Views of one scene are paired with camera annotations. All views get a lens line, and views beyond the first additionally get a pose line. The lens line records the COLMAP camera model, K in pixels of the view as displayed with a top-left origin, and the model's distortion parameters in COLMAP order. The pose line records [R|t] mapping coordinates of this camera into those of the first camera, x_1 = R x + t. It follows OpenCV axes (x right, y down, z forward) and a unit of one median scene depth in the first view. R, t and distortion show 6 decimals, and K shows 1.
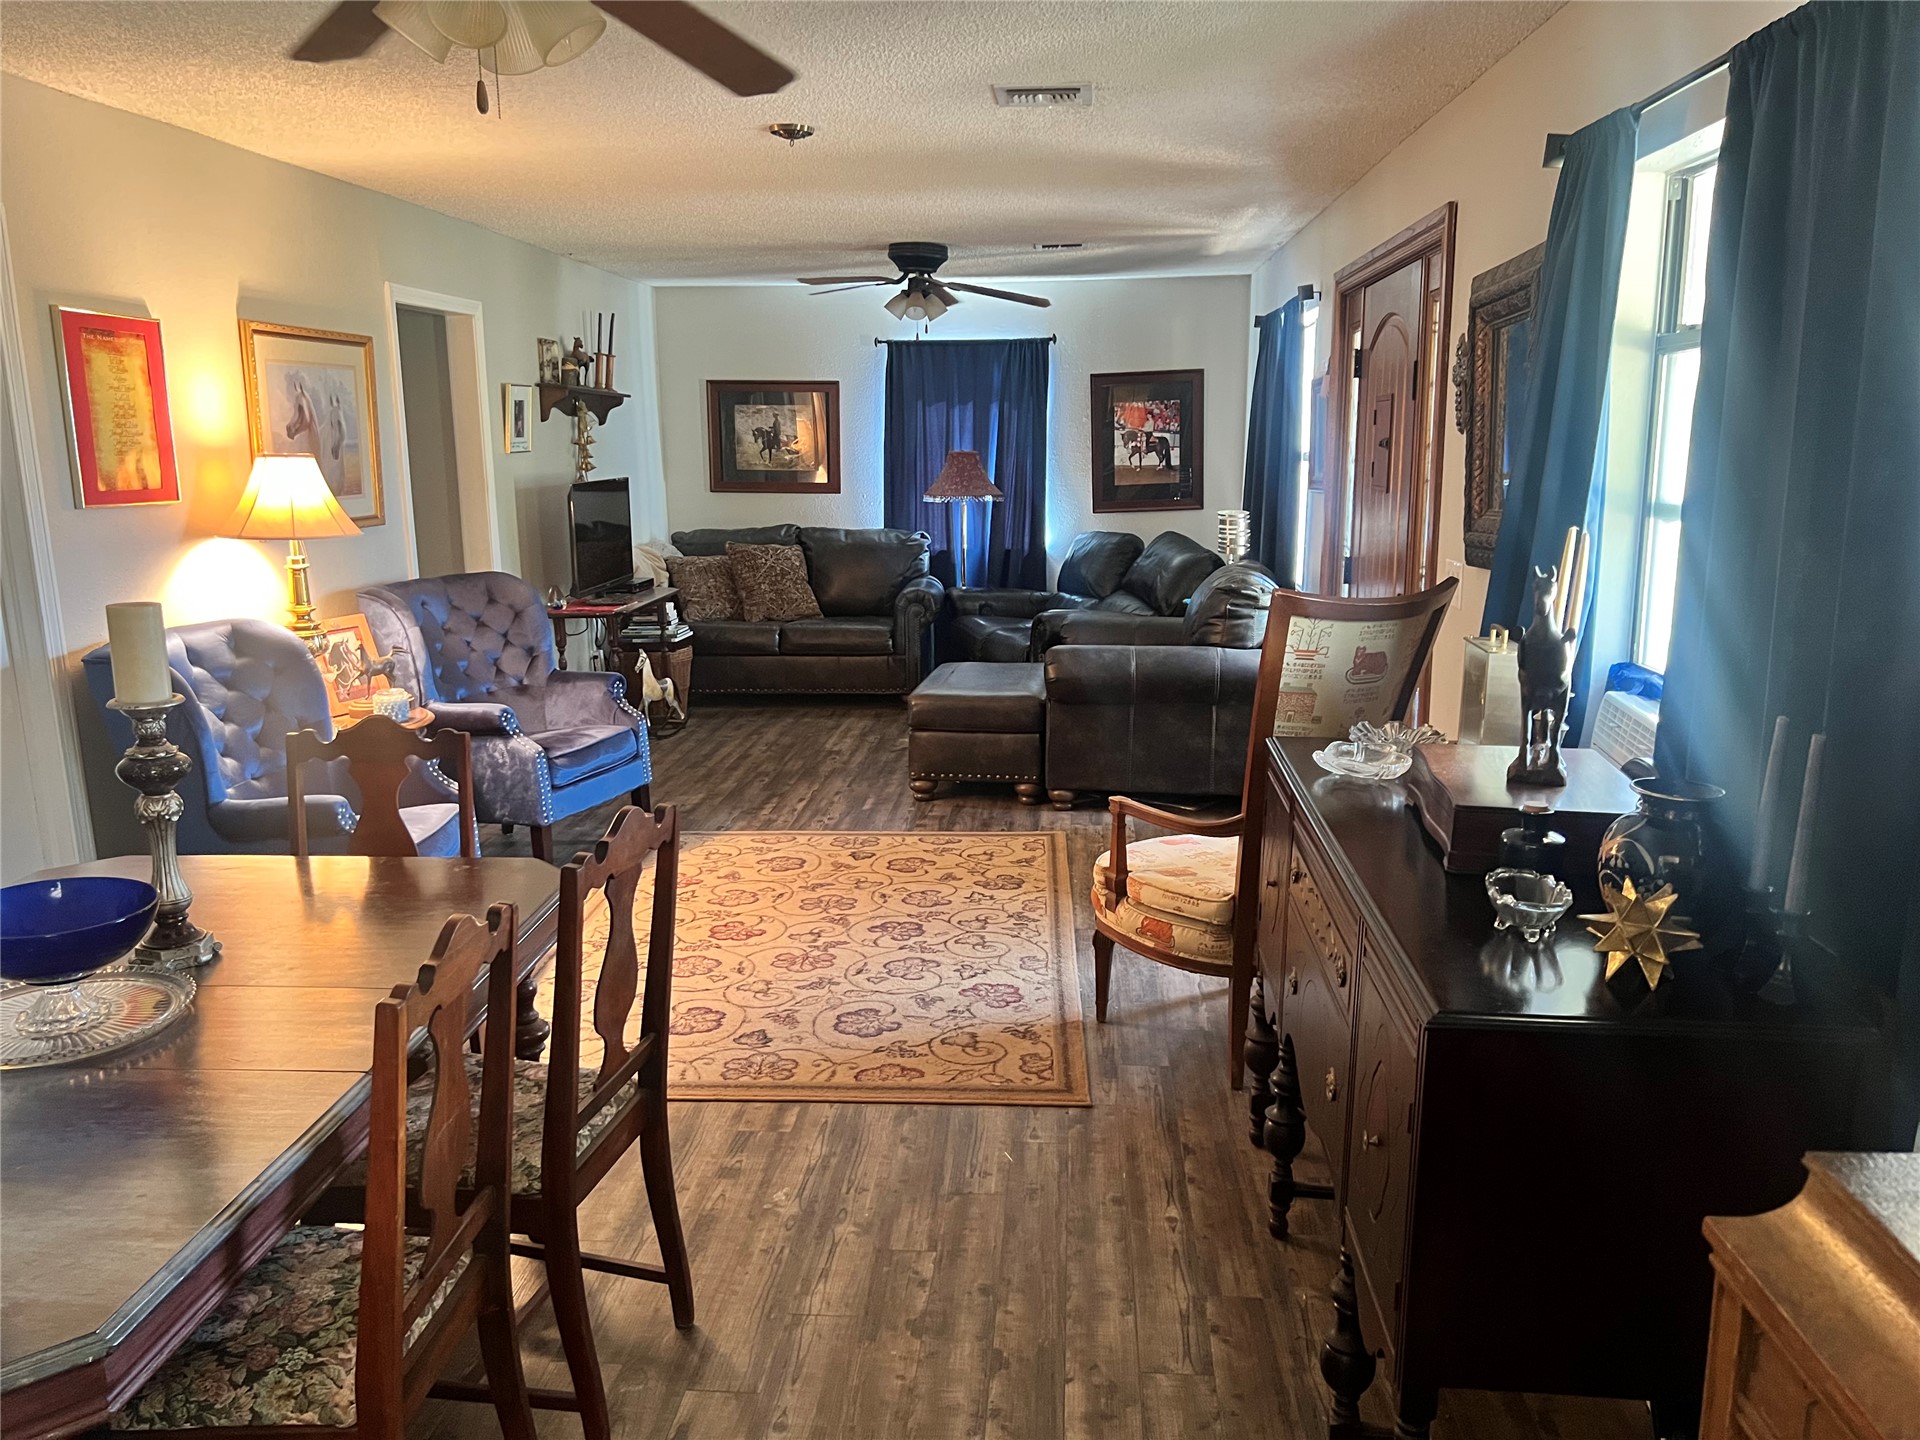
lens RADIAL K [[1439.3, 0, 962.5], [0, 1439.3, 734.2], [0, 0, 1]] dist [0.039643, -0.052280]
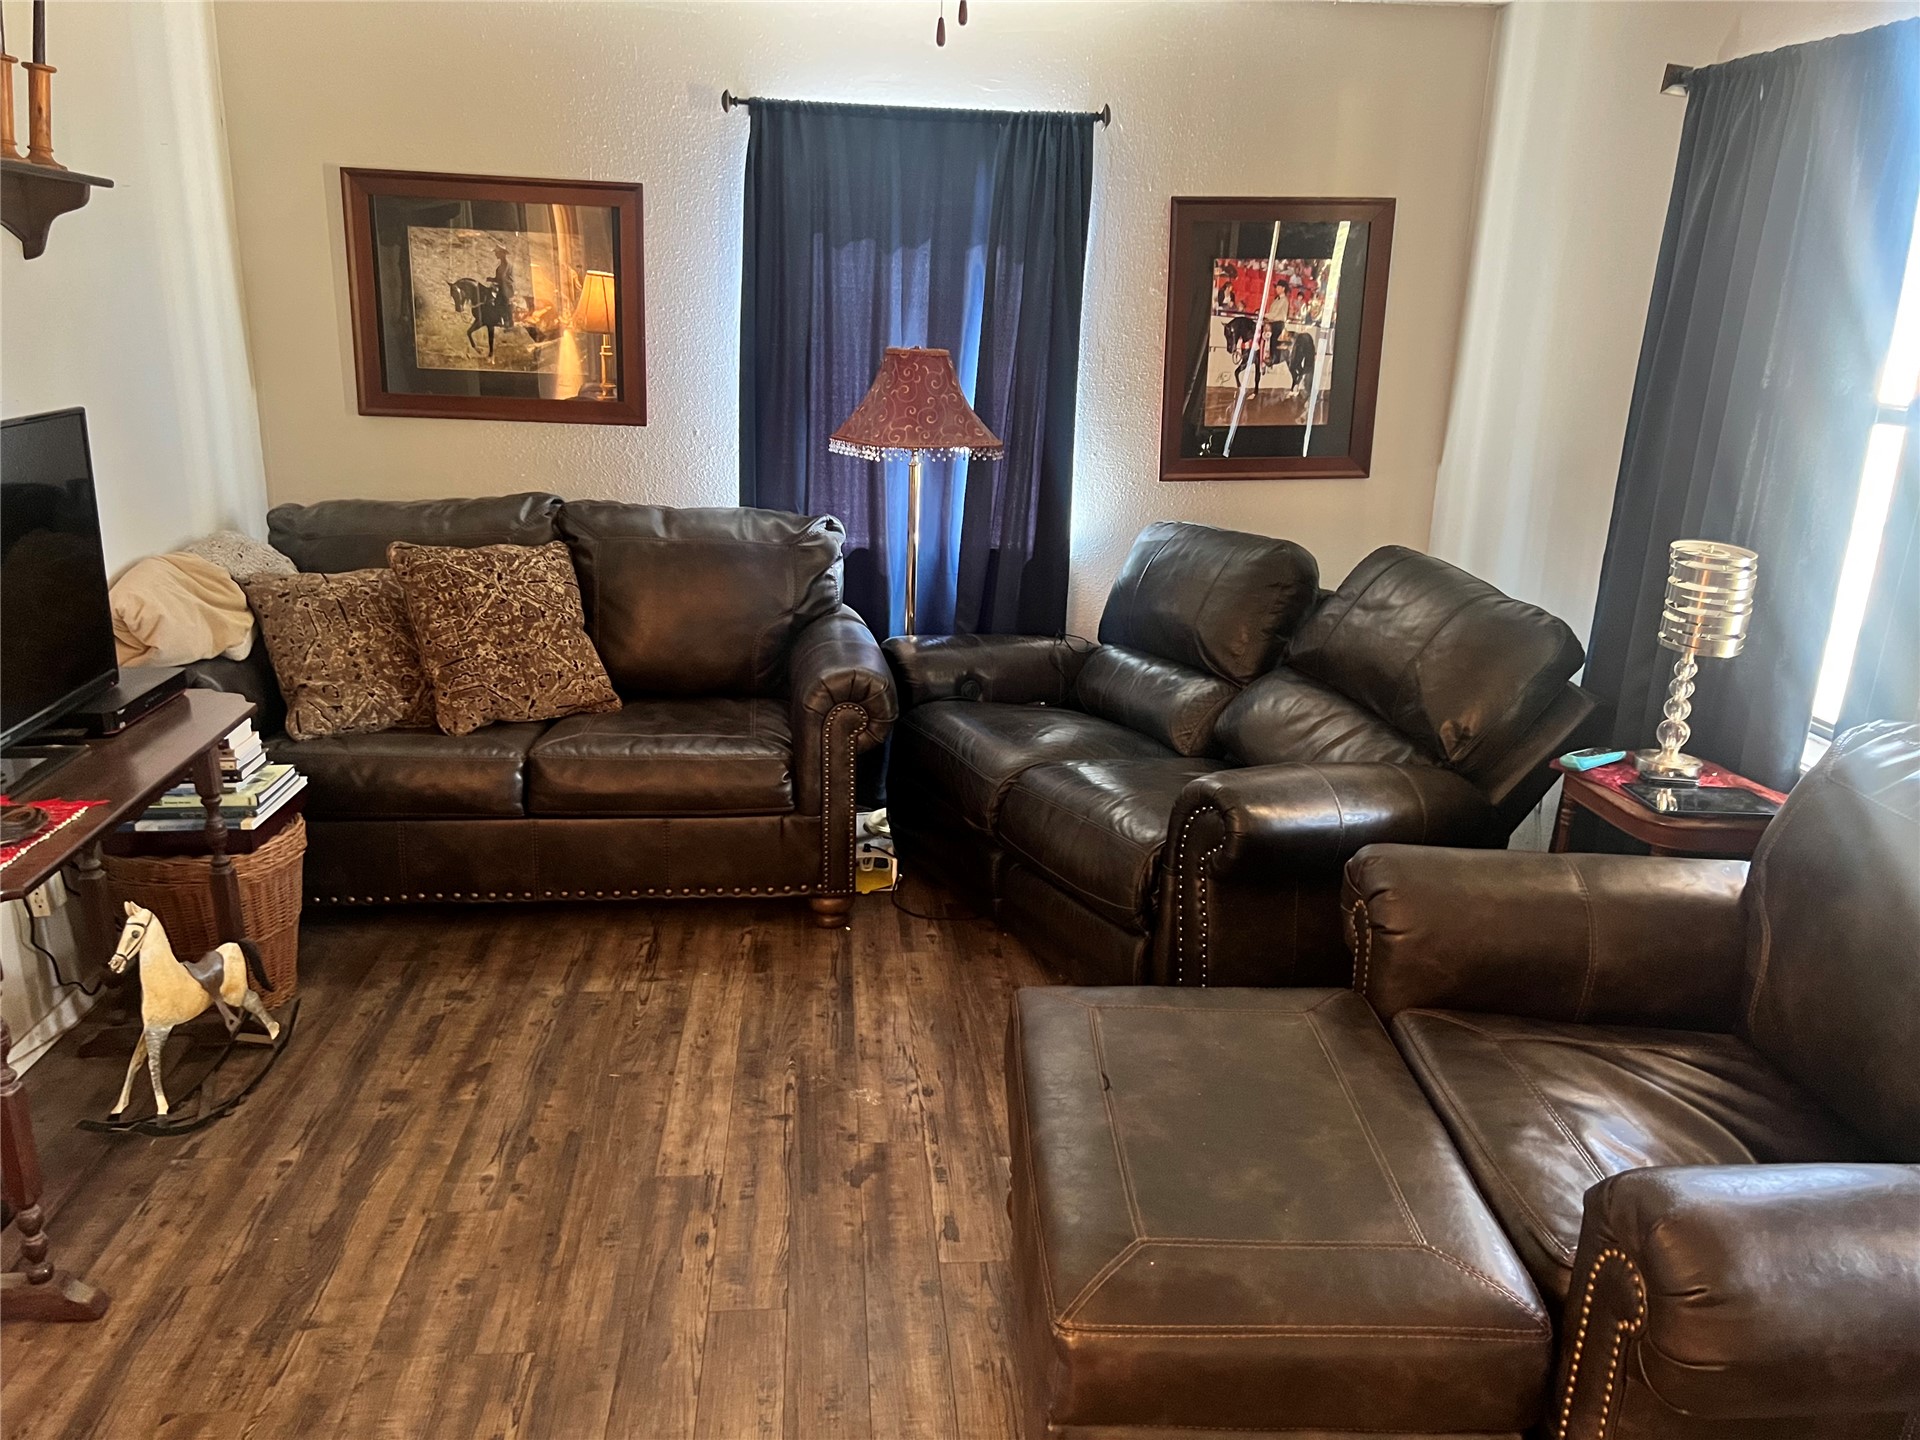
lens RADIAL K [[1410.2, 0, 960.7], [0, 1410.2, 733.3], [0, 0, 1]] dist [0.026477, -0.113146]
pose [[0.982906, -0.013235, 0.183633, -0.074324], [-0.002624, 0.996305, 0.085848, -0.113424], [-0.184091, -0.084862, 0.979239, 0.549332]]
